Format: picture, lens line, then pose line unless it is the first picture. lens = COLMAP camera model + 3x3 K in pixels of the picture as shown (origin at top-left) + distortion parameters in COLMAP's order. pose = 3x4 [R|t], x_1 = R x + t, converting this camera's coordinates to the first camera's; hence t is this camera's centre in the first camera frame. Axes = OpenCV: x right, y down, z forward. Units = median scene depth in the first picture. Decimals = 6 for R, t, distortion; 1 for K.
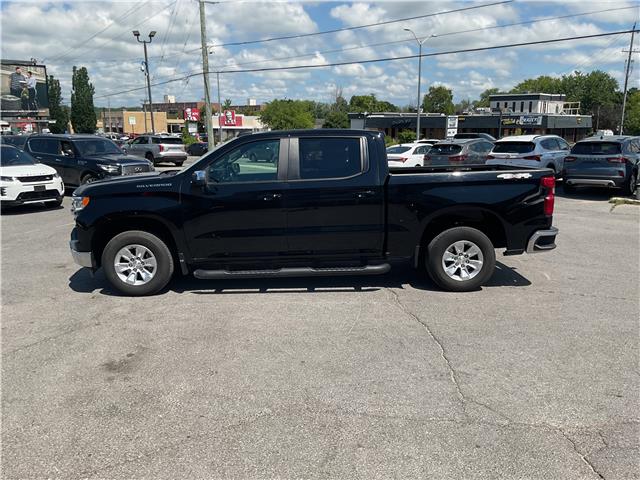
lens RADIAL K [[528.4, 0, 320.0], [0, 528.4, 240.0], [0, 0, 1]] dist [0.045656, -0.095881]
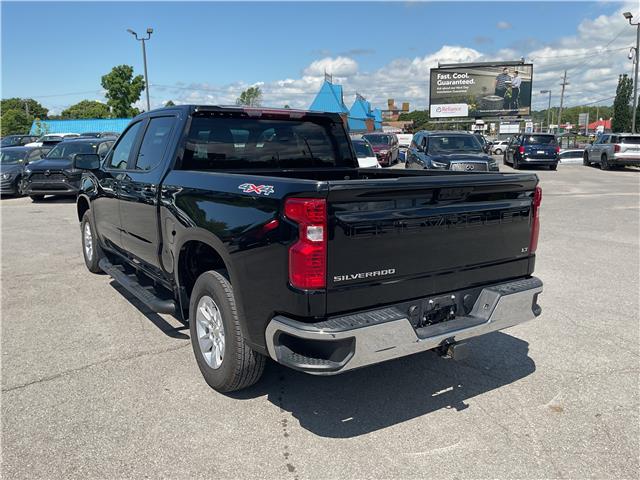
lens RADIAL K [[528.4, 0, 320.0], [0, 528.4, 240.0], [0, 0, 1]] dist [0.045656, -0.095881]
pose [[0.533335, 0.164862, -0.829683, 0.156704], [-0.164332, 0.982331, 0.089558, -0.026890], [0.829788, 0.088579, 0.551004, 0.148429]]
